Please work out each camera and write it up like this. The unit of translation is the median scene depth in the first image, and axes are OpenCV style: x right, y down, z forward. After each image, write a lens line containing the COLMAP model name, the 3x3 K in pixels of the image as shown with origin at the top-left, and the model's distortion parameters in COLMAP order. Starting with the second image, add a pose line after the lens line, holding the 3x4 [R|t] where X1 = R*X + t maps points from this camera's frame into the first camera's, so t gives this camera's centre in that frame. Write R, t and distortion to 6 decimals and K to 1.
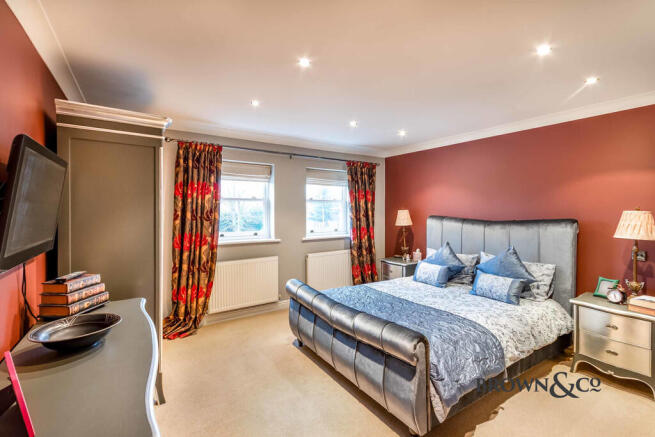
lens RADIAL K [[290.2, 0, 317.6], [0, 290.2, 216.9], [0, 0, 1]] dist [-0.000691, -0.000005]
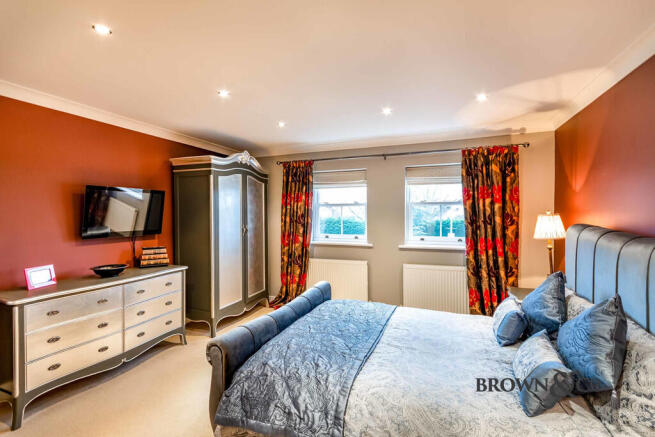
lens RADIAL K [[290.2, 0, 317.6], [0, 290.2, 216.9], [0, 0, 1]] dist [-0.000691, -0.000005]
pose [[0.586390, -0.000092, -0.810029, 0.569909], [-0.016266, 0.999797, -0.011888, -0.000878], [0.809865, 0.020147, 0.586270, 0.288802]]
